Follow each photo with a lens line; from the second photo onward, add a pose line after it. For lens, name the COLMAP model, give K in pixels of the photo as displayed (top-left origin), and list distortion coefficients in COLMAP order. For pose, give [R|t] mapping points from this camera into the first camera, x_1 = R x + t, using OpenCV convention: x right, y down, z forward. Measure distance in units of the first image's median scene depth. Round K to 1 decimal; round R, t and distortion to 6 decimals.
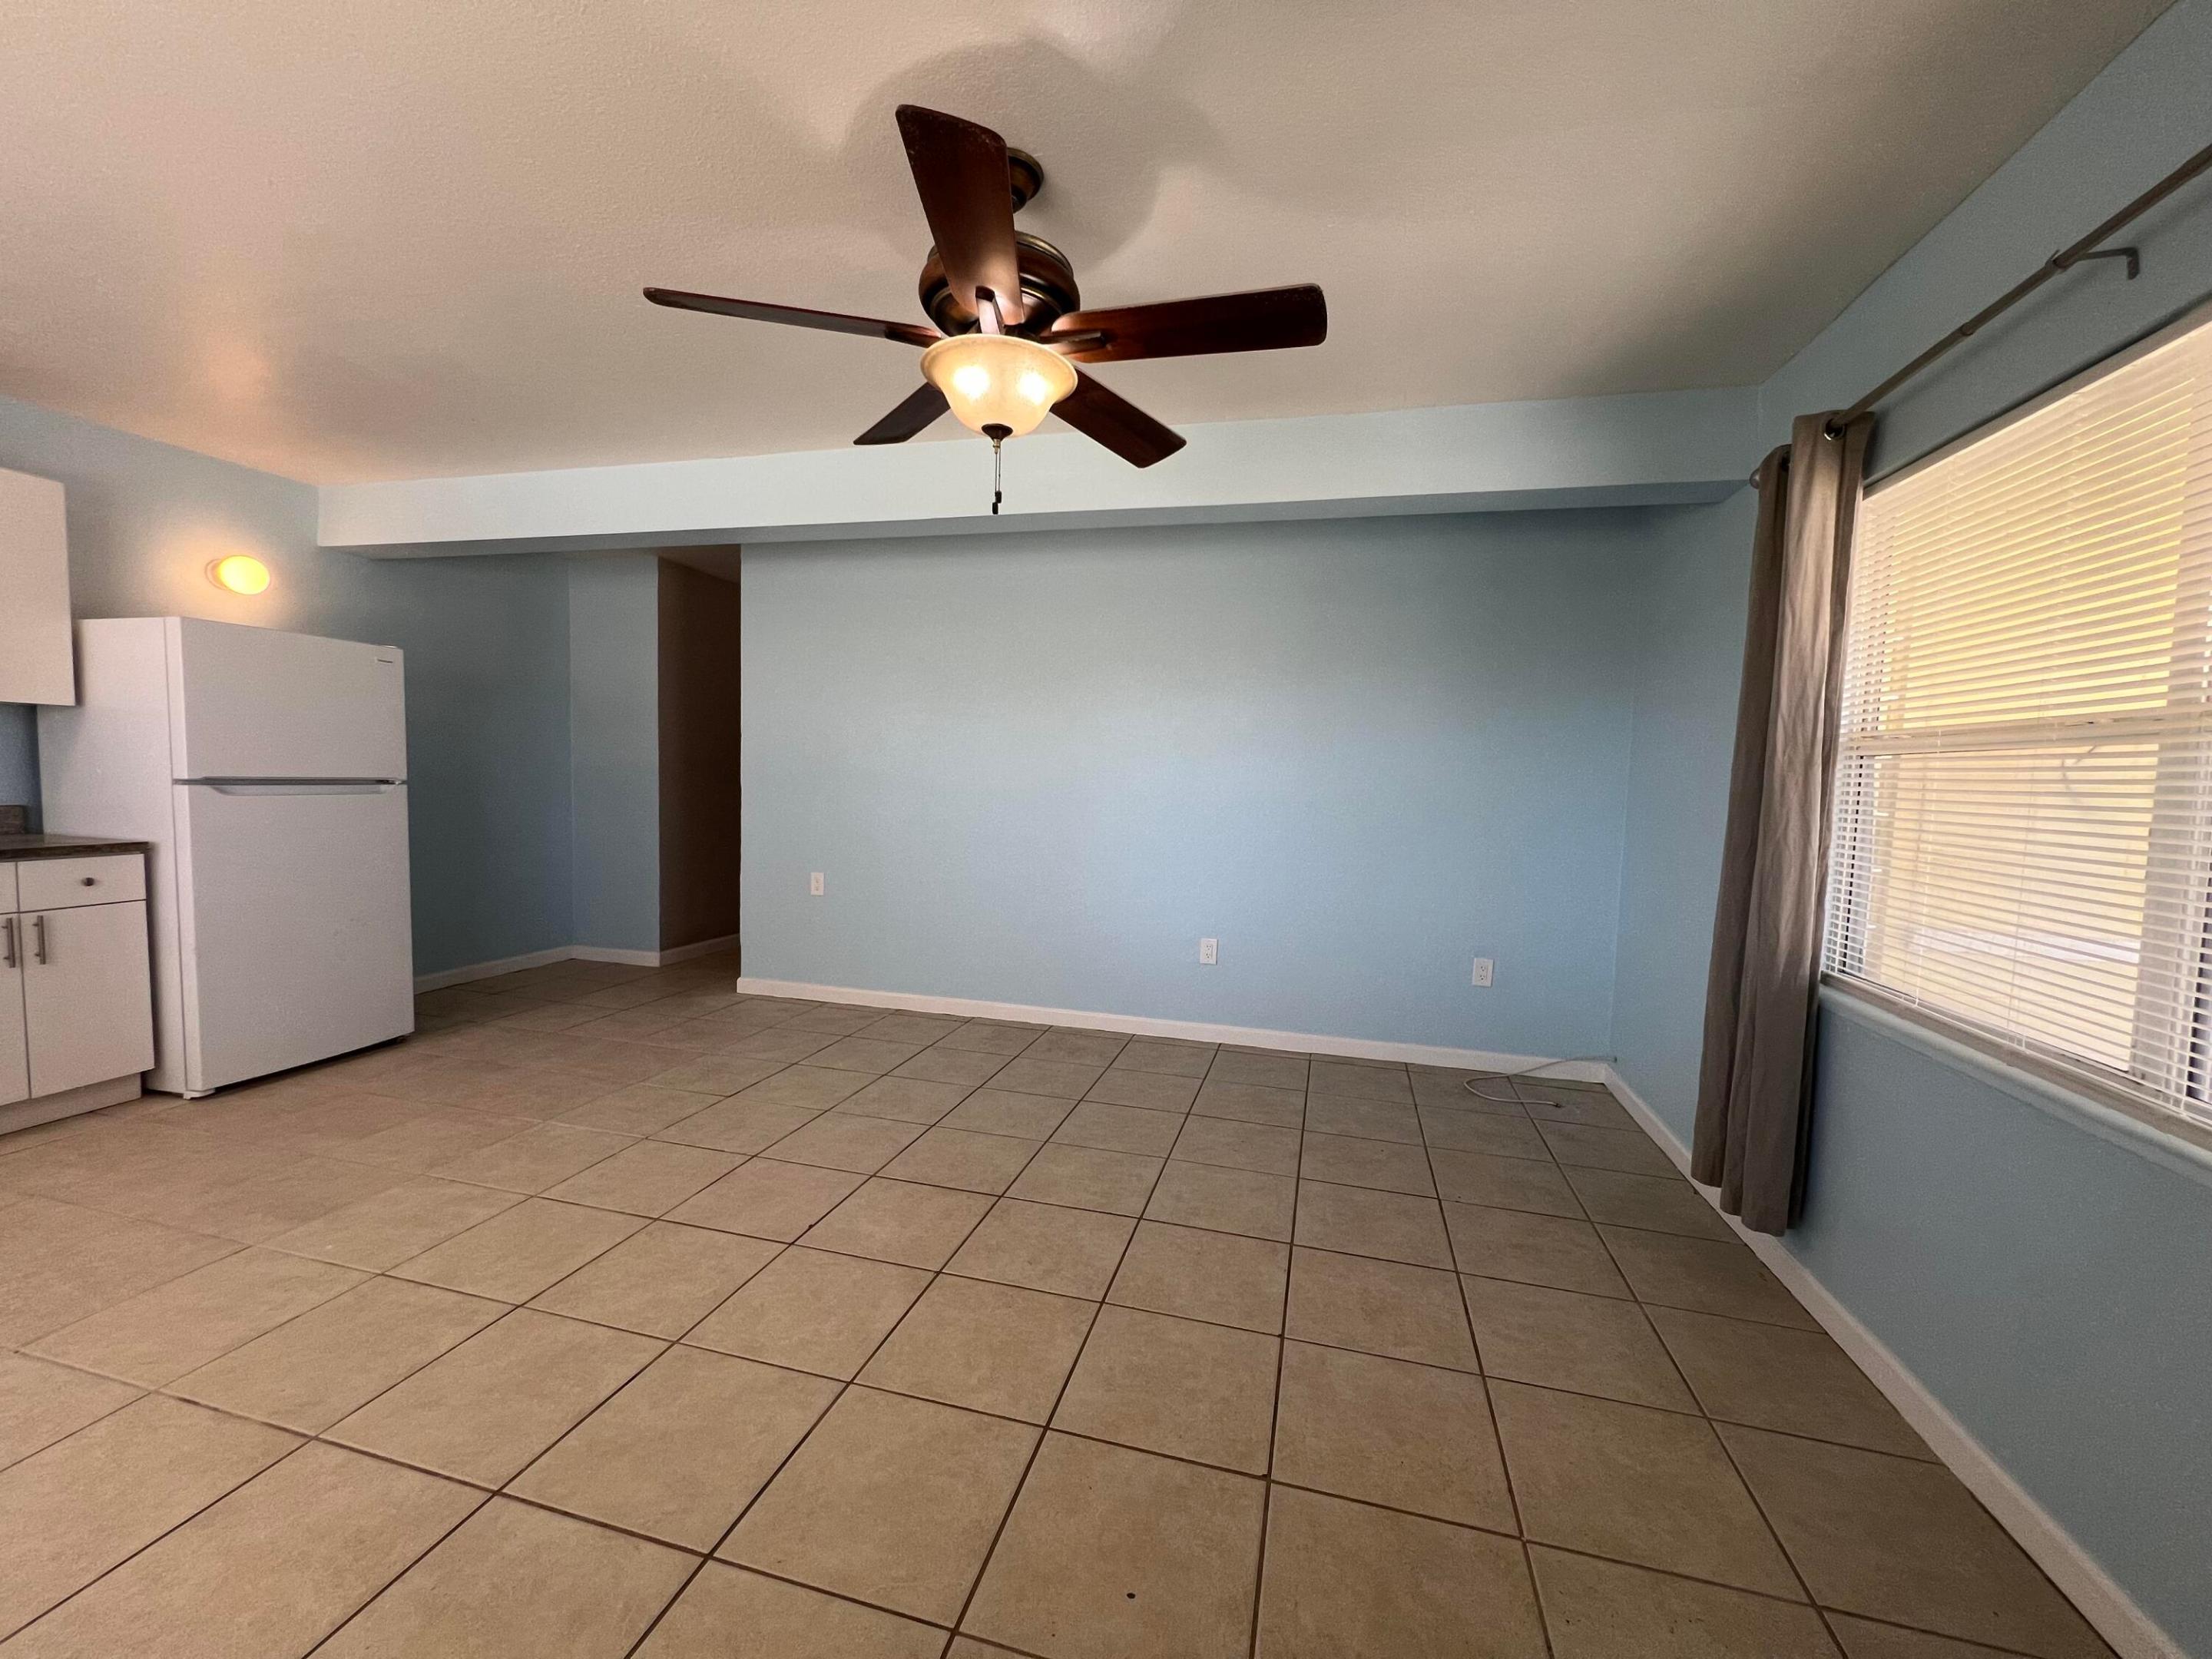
lens RADIAL K [[882.2, 0, 1104.0], [0, 882.2, 841.2], [0, 0, 1]] dist [-0.000718, 0.000015]
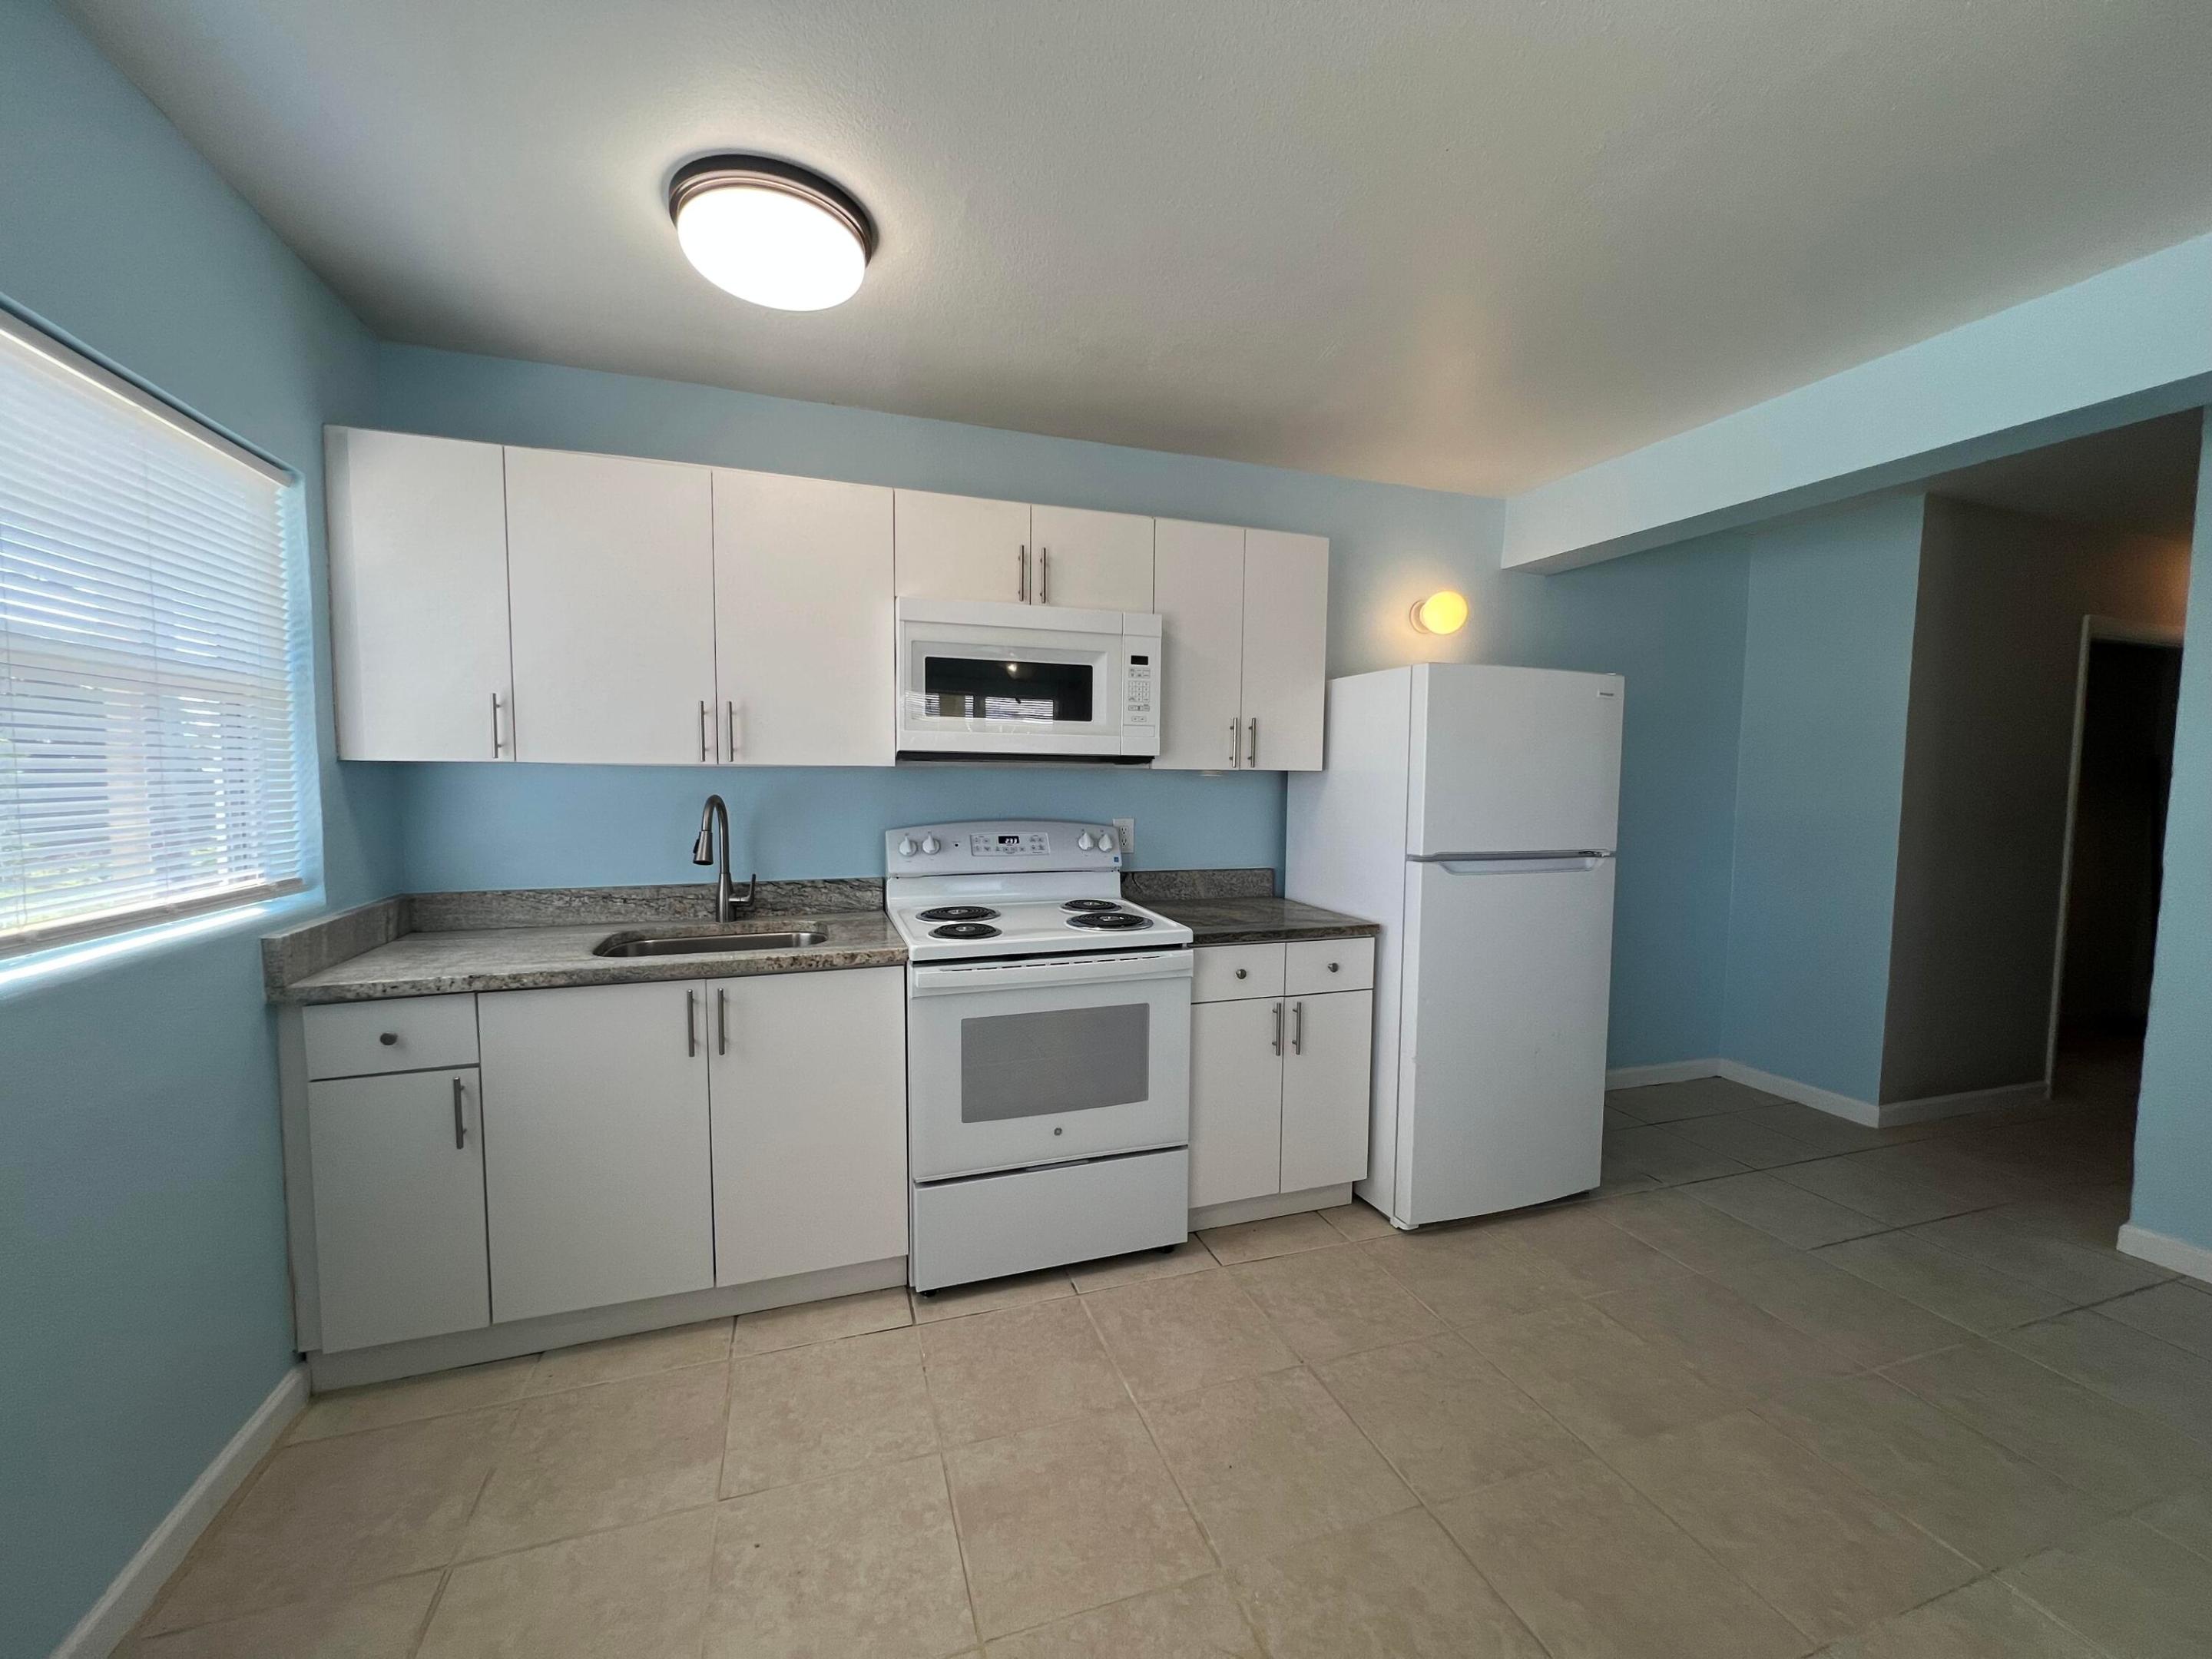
lens RADIAL K [[882.2, 0, 1100.8], [0, 882.2, 833.1], [0, 0, 1]] dist [-0.000718, 0.000015]
pose [[0.552125, 0.032588, -0.833124, -0.494819], [-0.057094, 0.998368, 0.001214, -0.073428], [0.831804, 0.046896, 0.553084, 0.271249]]
